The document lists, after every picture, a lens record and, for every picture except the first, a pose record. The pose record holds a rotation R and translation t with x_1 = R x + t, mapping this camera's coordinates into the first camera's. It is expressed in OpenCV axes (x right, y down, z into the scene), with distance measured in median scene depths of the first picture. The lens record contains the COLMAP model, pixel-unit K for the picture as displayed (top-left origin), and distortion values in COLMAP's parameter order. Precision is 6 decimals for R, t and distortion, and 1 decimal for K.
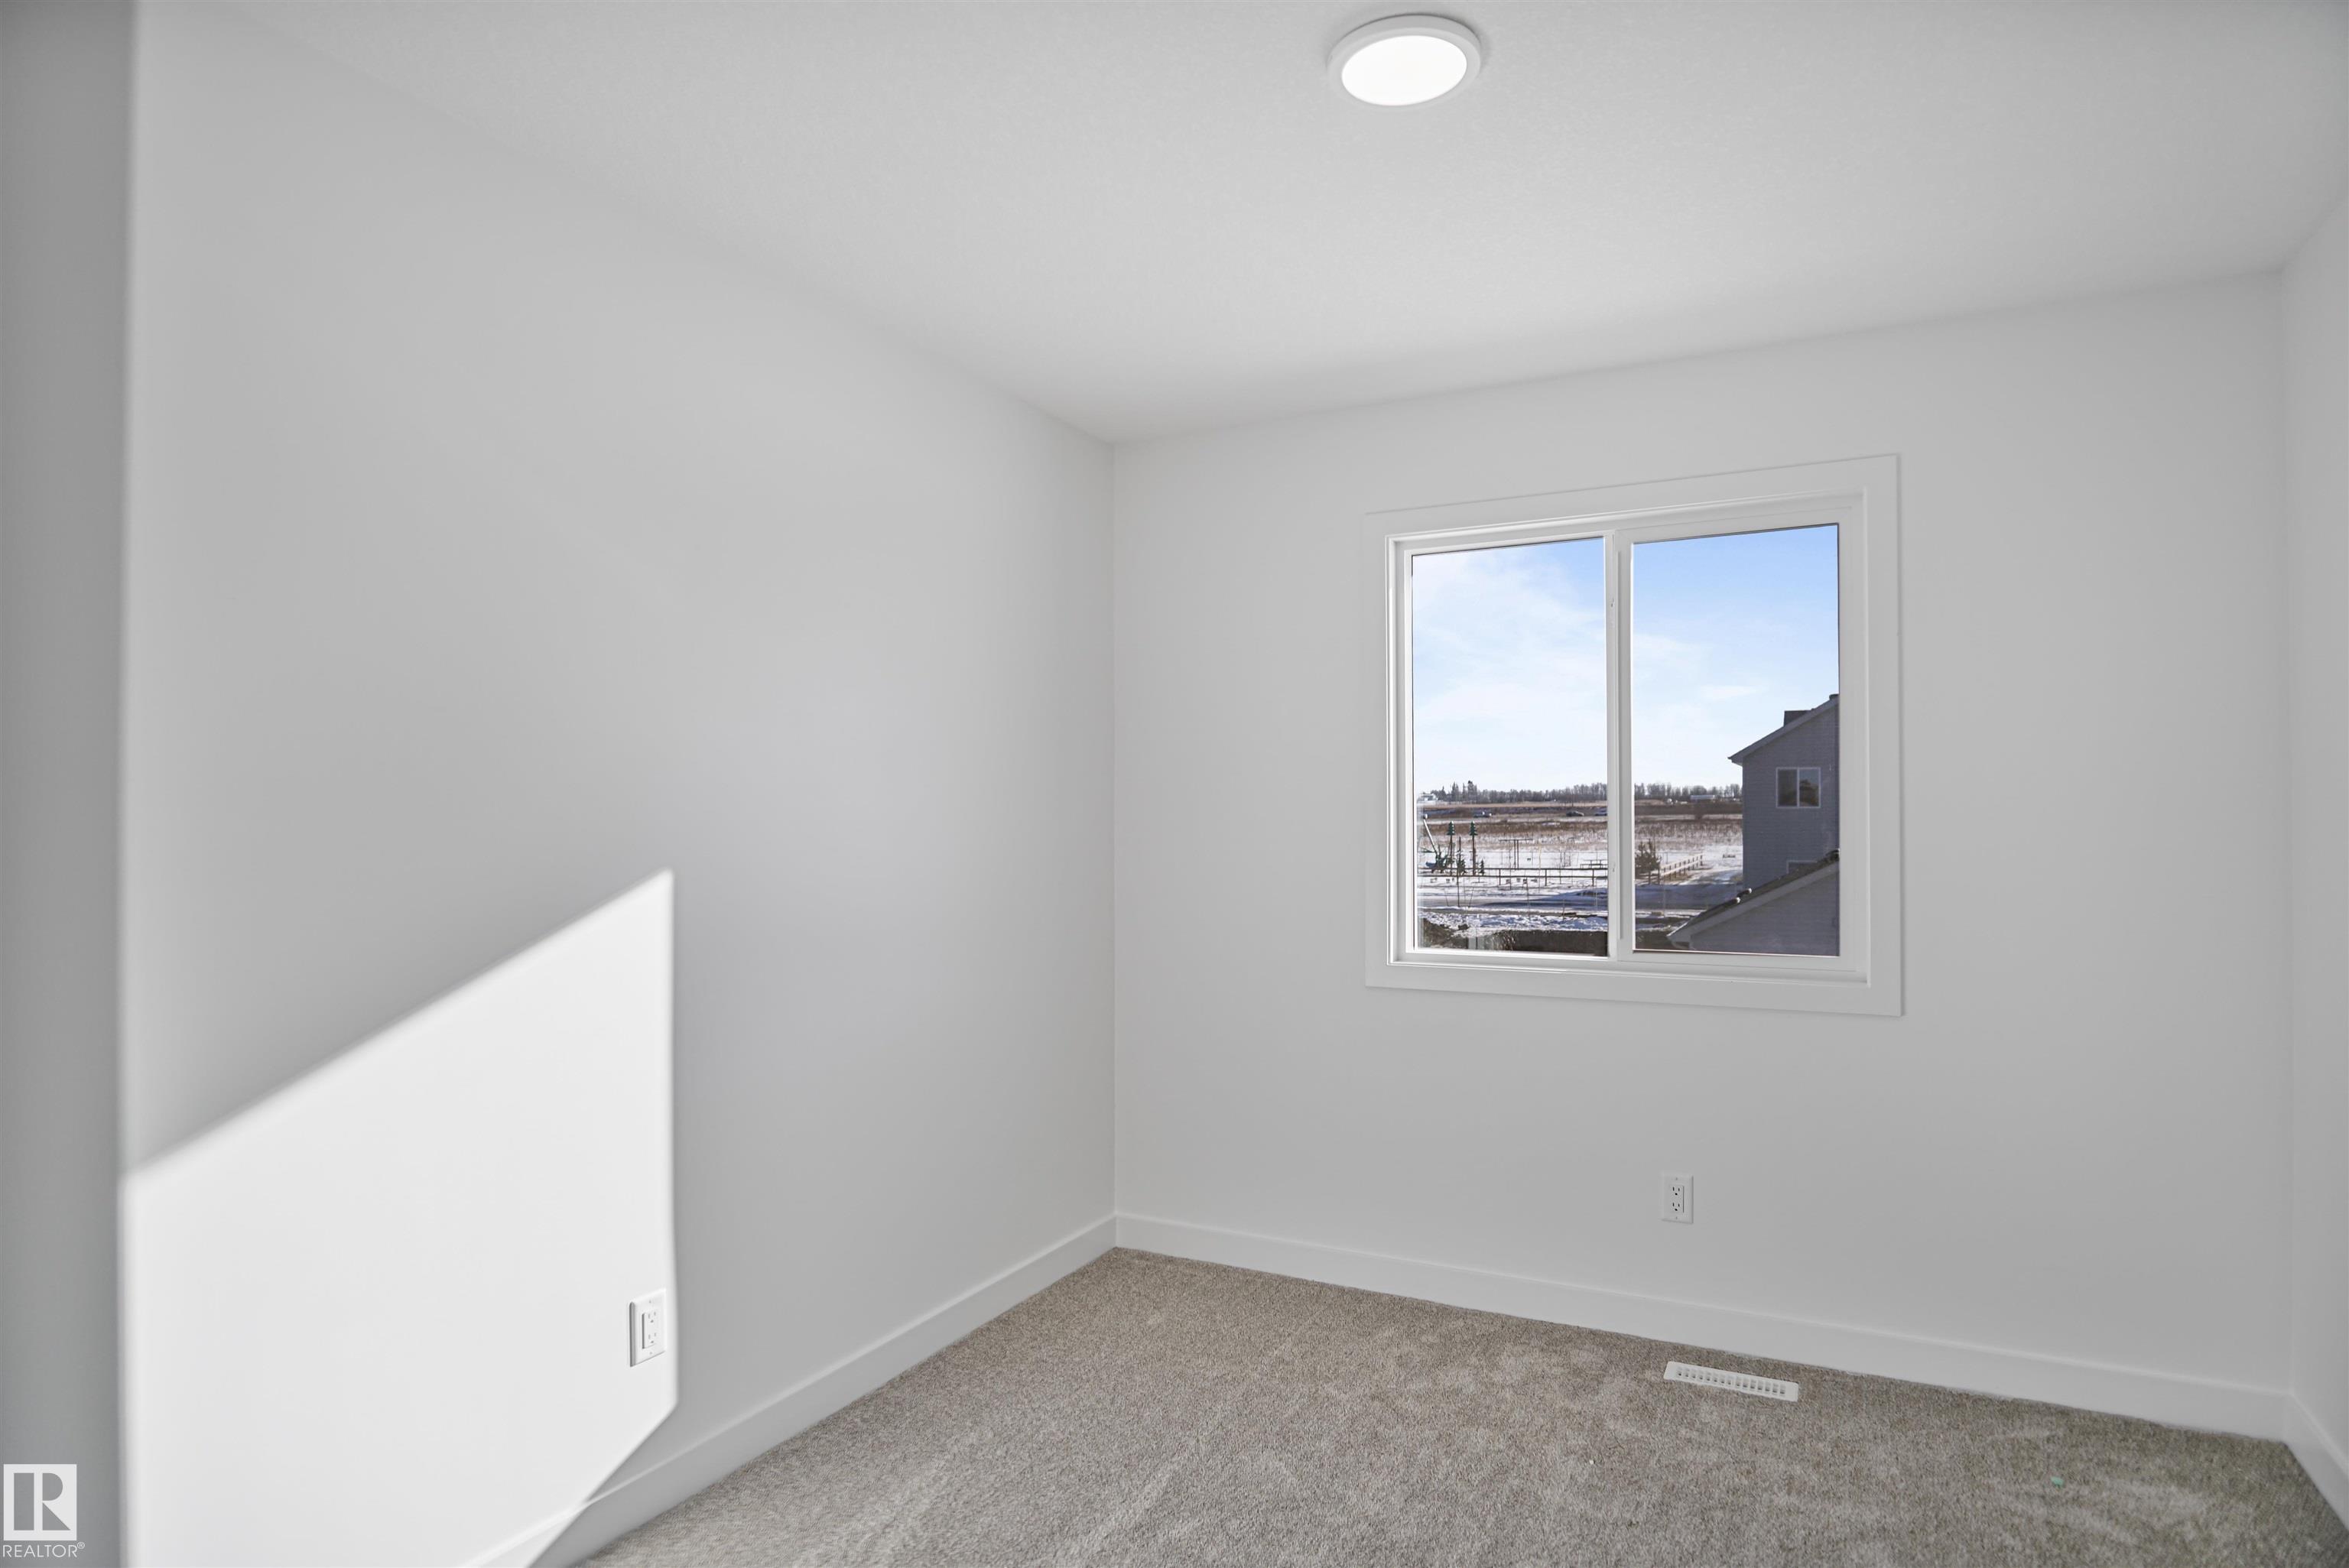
lens RADIAL K [[1263.2, 0, 1184.6], [0, 1263.2, 778.7], [0, 0, 1]] dist [-0.038902, 0.012518]
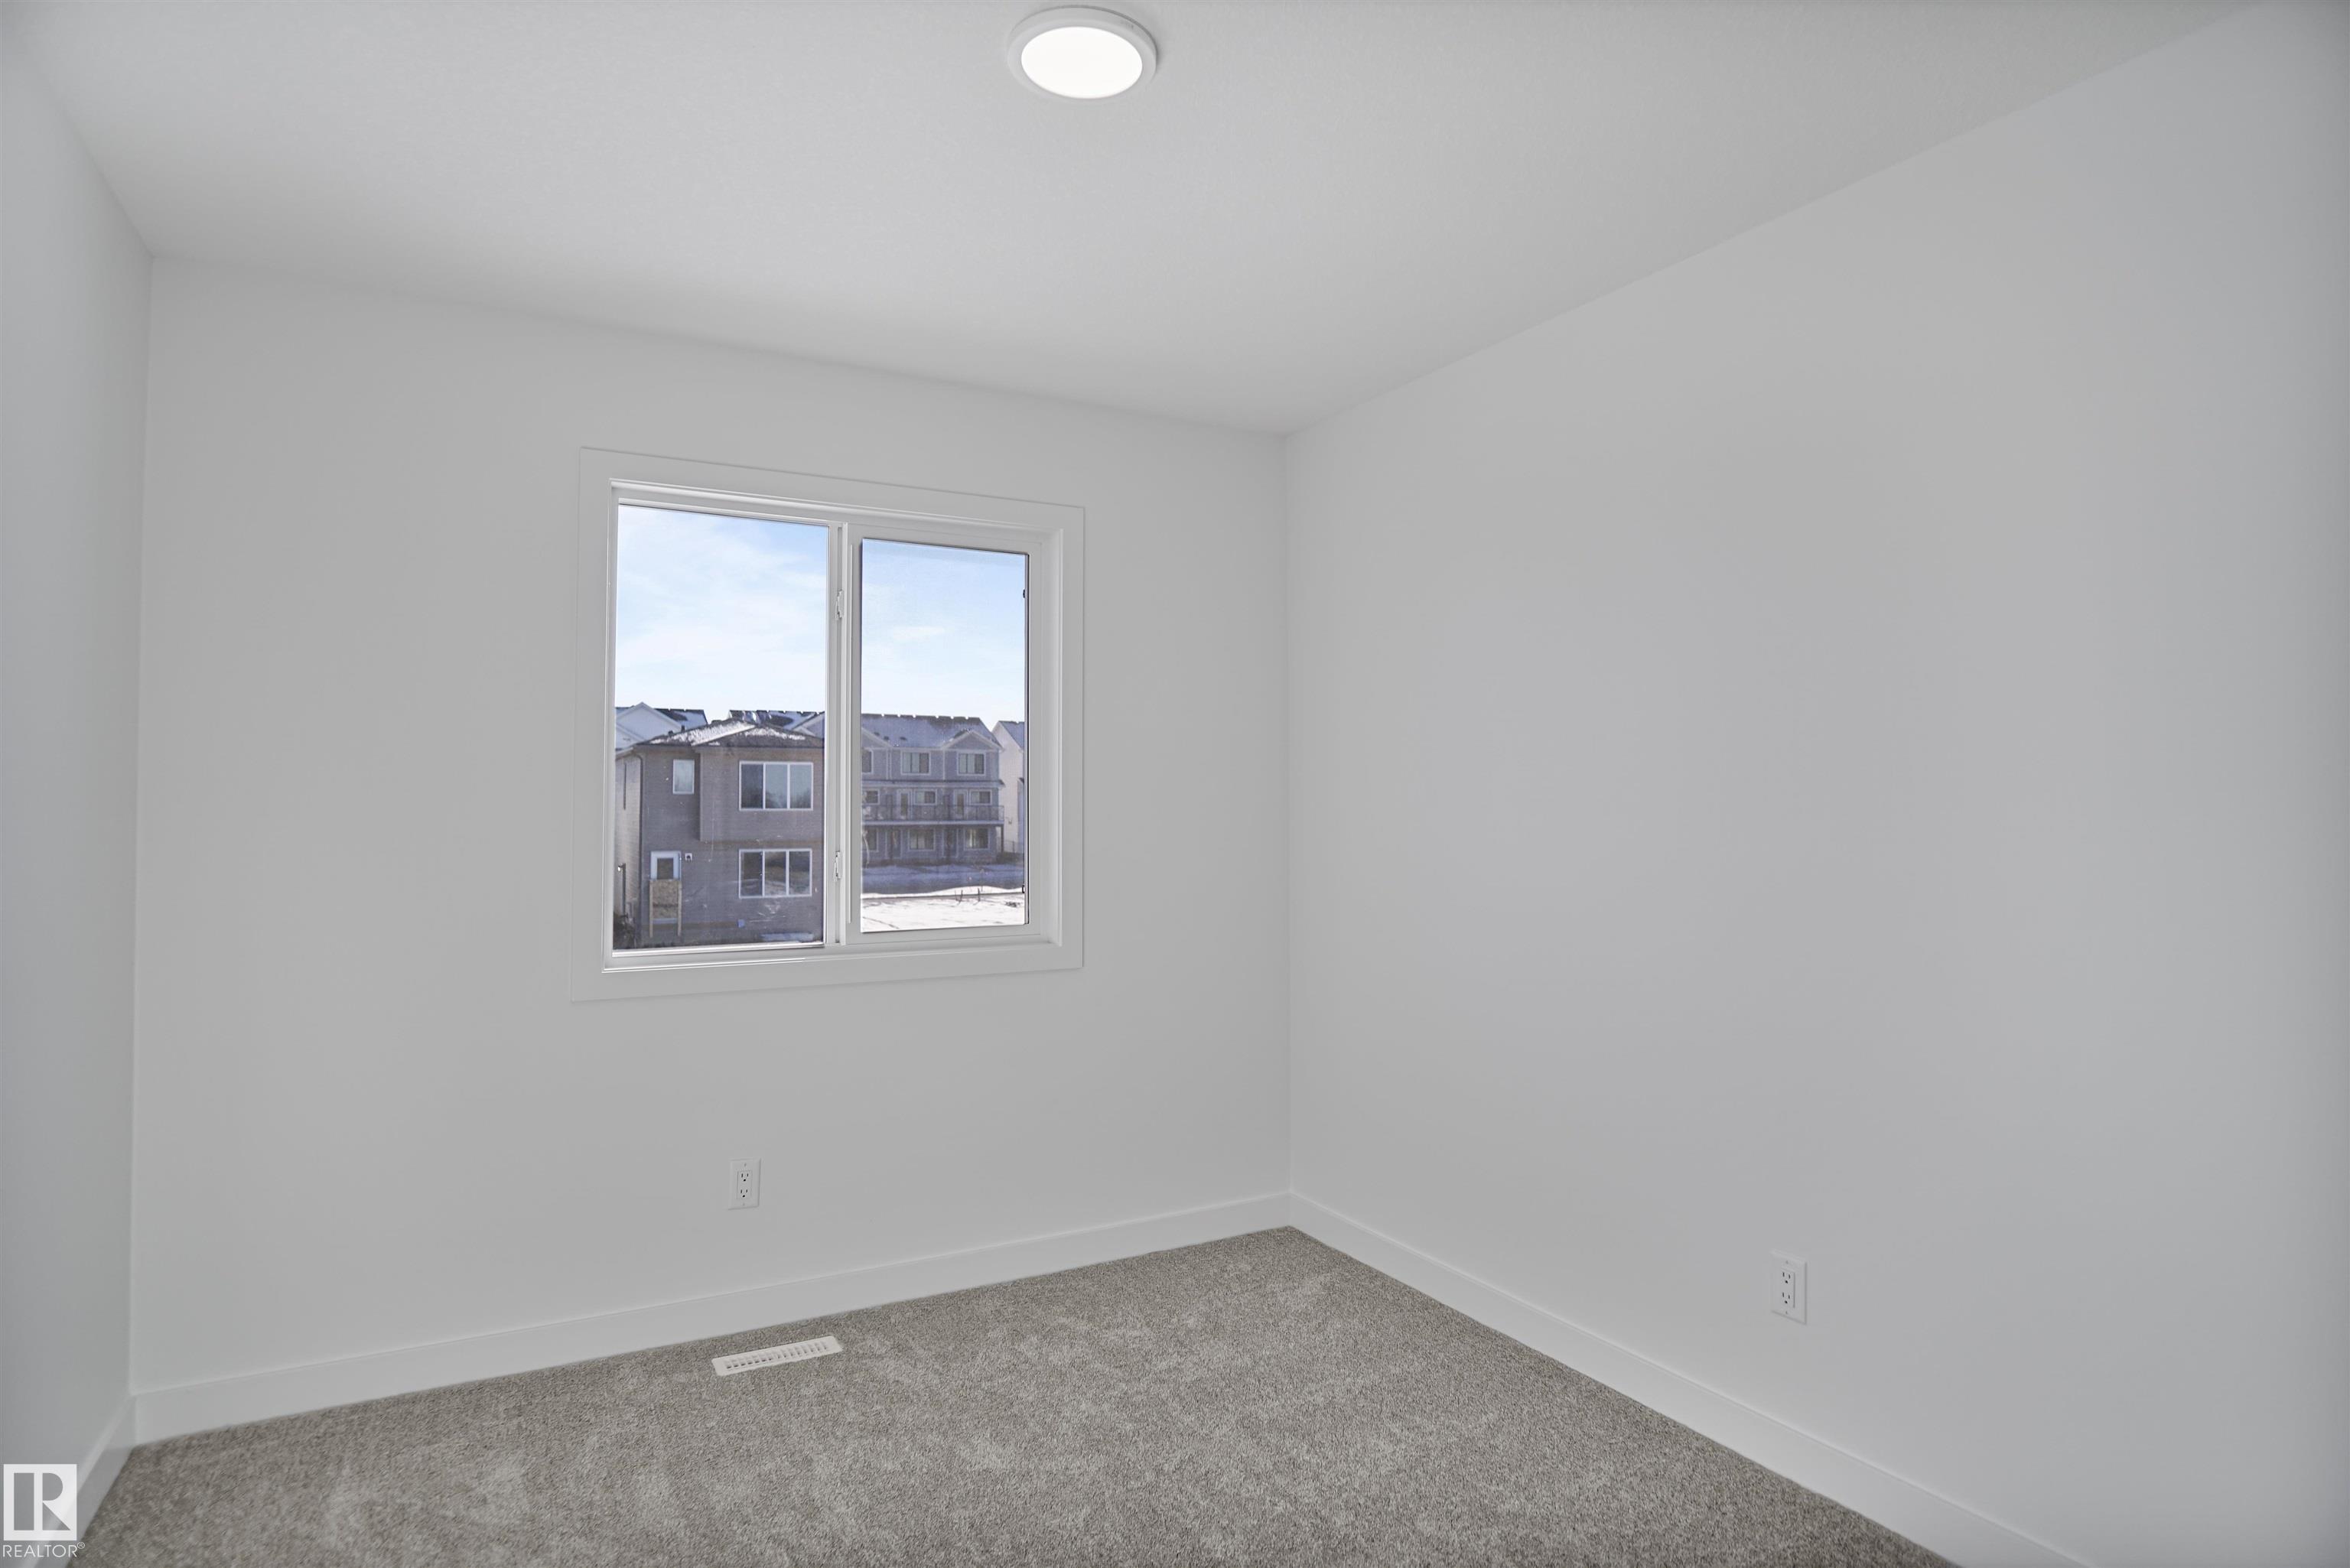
lens RADIAL K [[1263.7, 0, 1185.1], [0, 1263.7, 778.6], [0, 0, 1]] dist [-0.038902, 0.012518]
pose [[0.558448, 0.018777, 0.829327, -0.320784], [-0.016285, 0.999799, -0.011670, 0.015944], [-0.829380, -0.006989, 0.558642, 0.190838]]
